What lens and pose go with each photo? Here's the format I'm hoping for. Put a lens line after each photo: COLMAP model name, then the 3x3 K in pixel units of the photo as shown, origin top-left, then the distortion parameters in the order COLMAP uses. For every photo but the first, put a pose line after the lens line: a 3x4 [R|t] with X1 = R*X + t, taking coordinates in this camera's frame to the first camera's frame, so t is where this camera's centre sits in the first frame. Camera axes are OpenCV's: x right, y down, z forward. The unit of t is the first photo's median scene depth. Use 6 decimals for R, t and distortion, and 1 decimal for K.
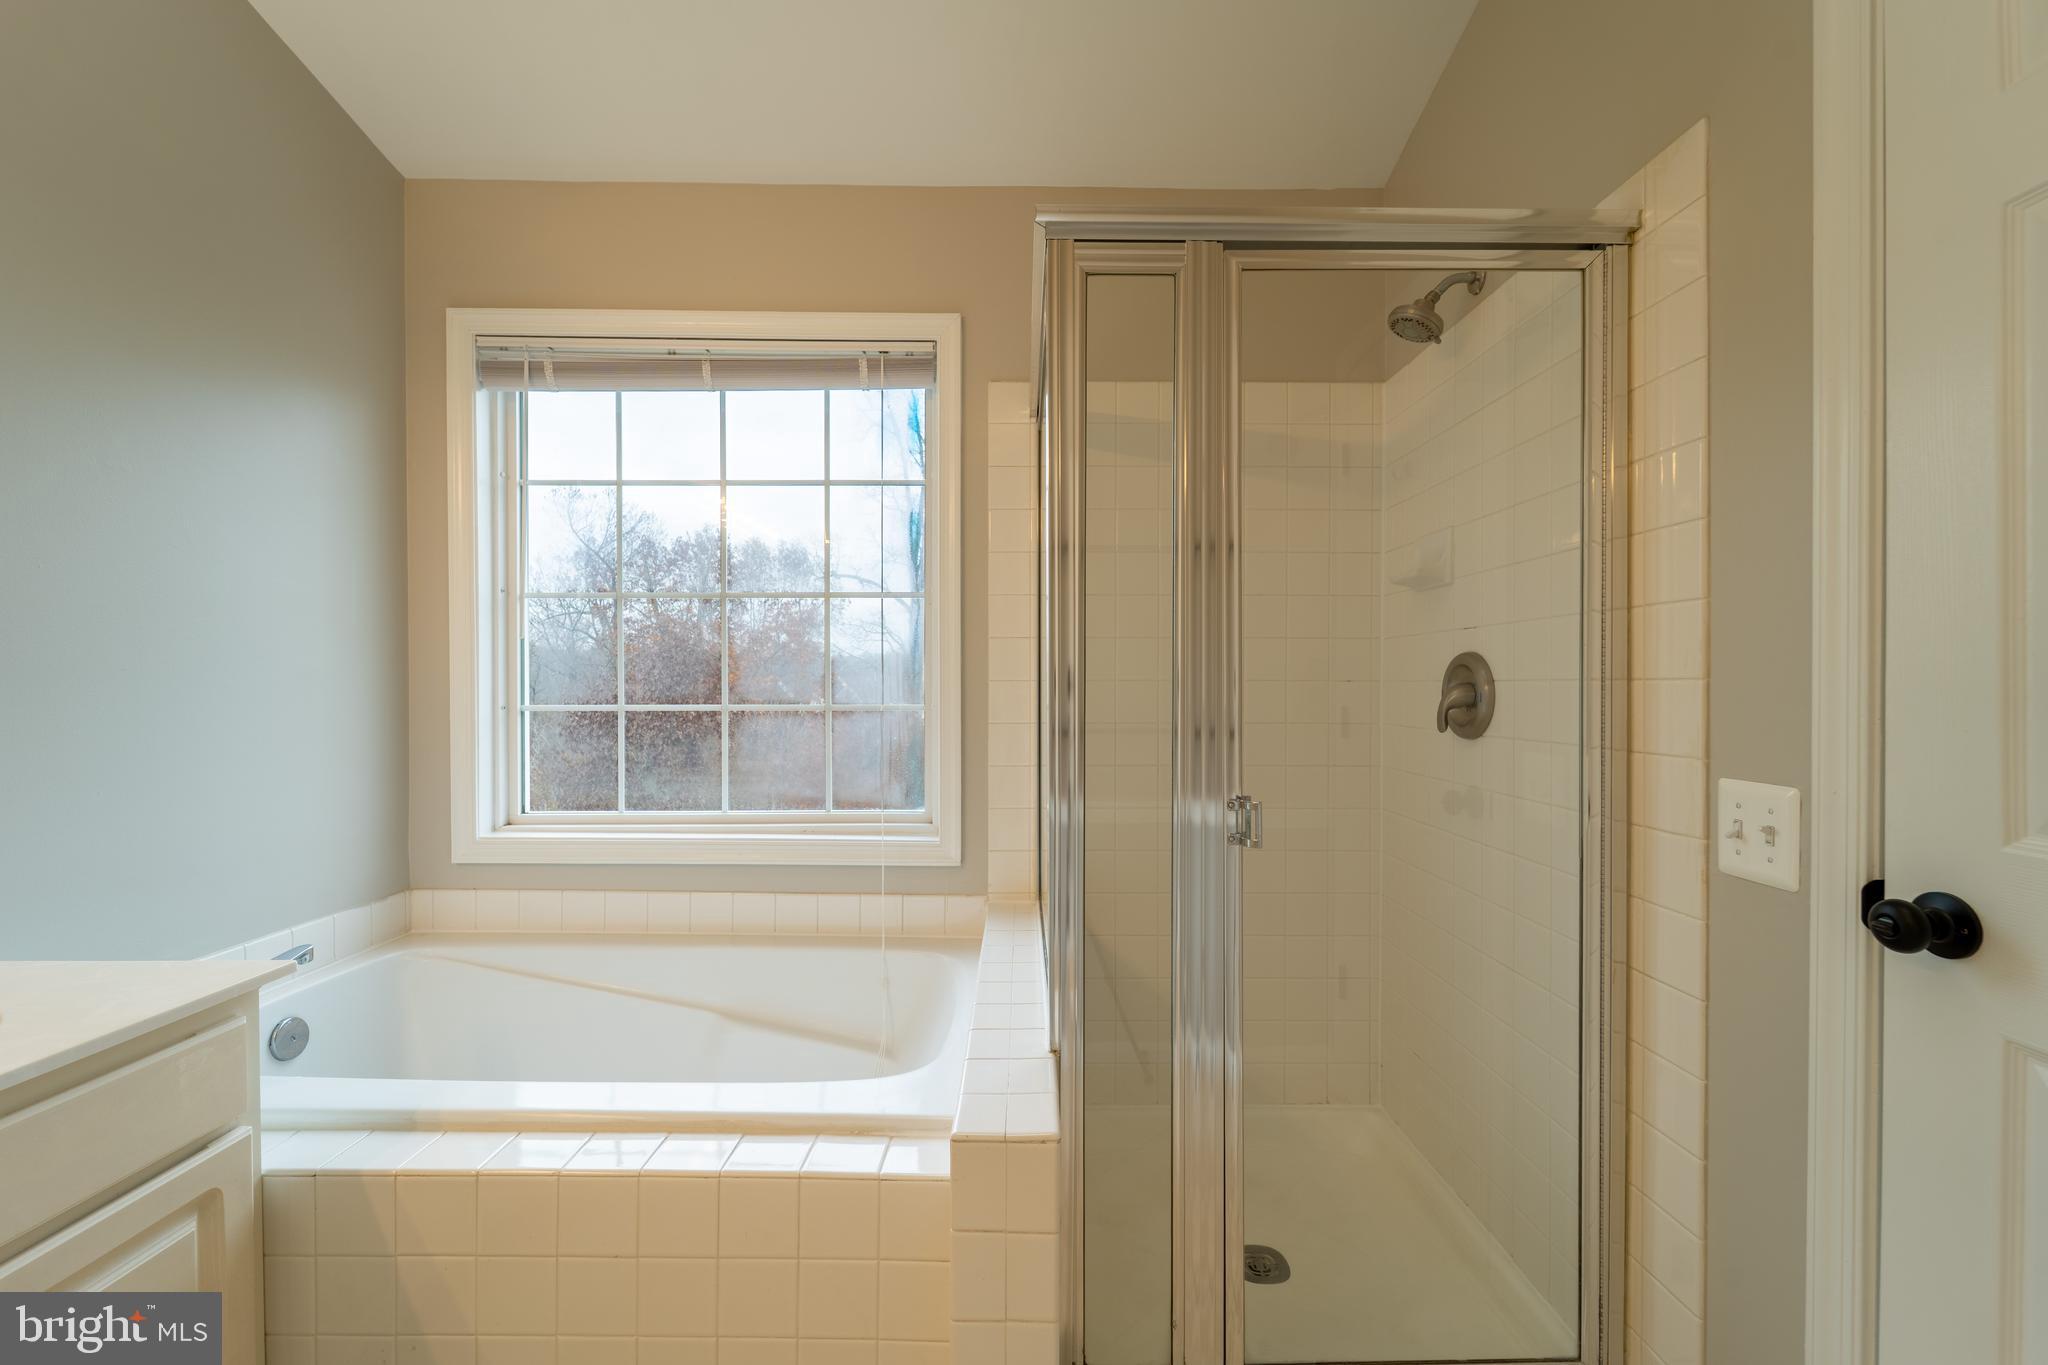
lens RADIAL K [[815.6, 0, 1023.0], [0, 815.6, 684.8], [0, 0, 1]] dist [0.003424, -0.002280]
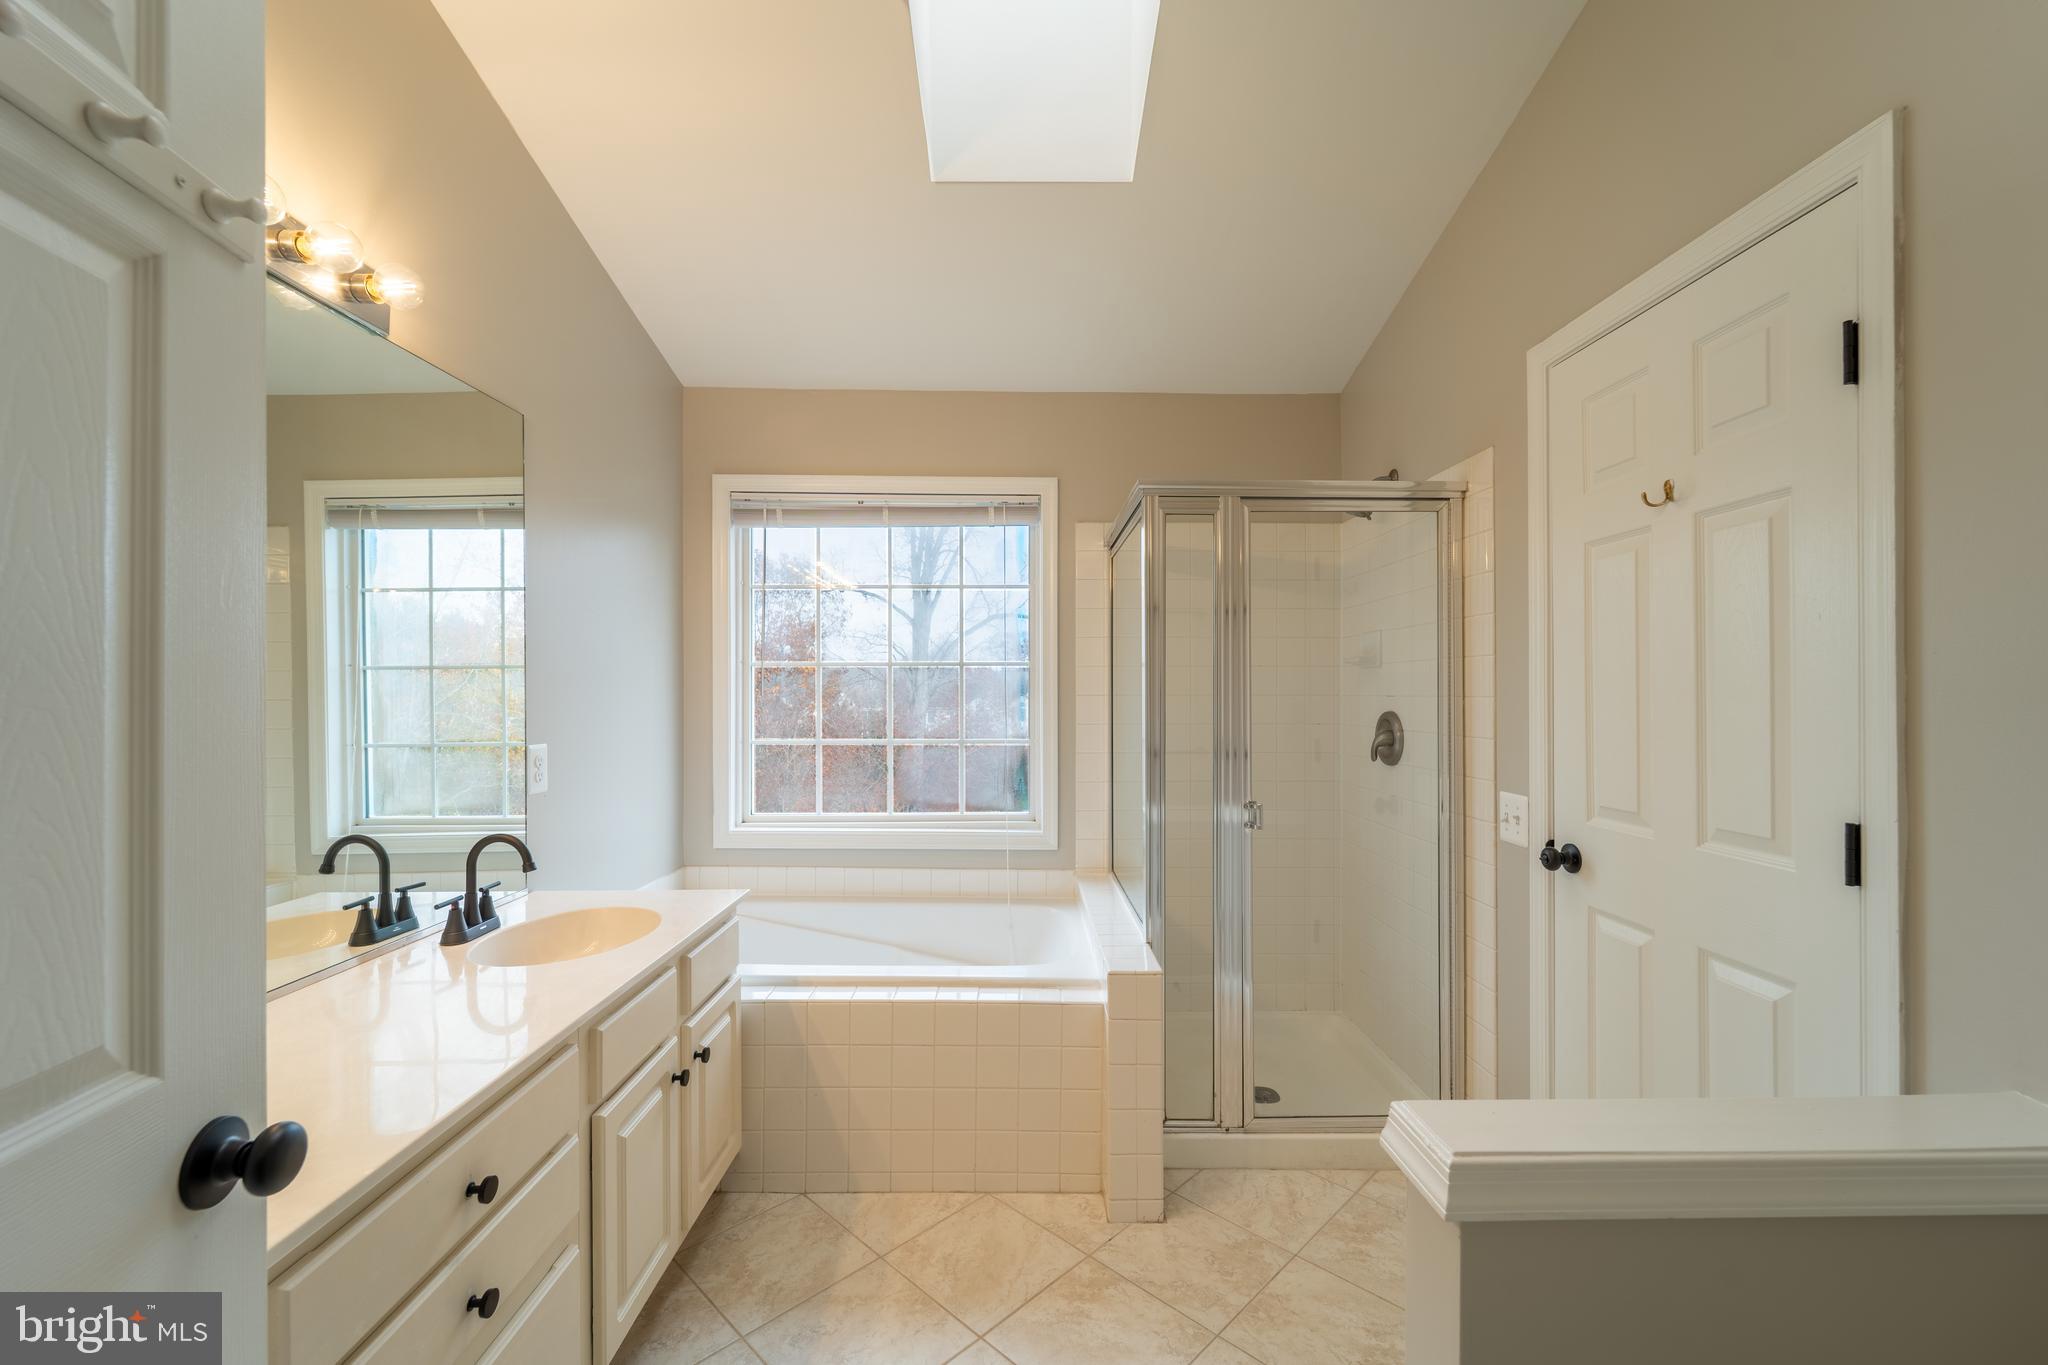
lens RADIAL K [[815.6, 0, 1024.9], [0, 815.6, 686.2], [0, 0, 1]] dist [0.003424, -0.002280]
pose [[0.999951, -0.000931, 0.009820, -0.152413], [0.001007, 0.999970, -0.007741, -0.063717], [-0.009812, 0.007750, 0.999922, -0.488733]]
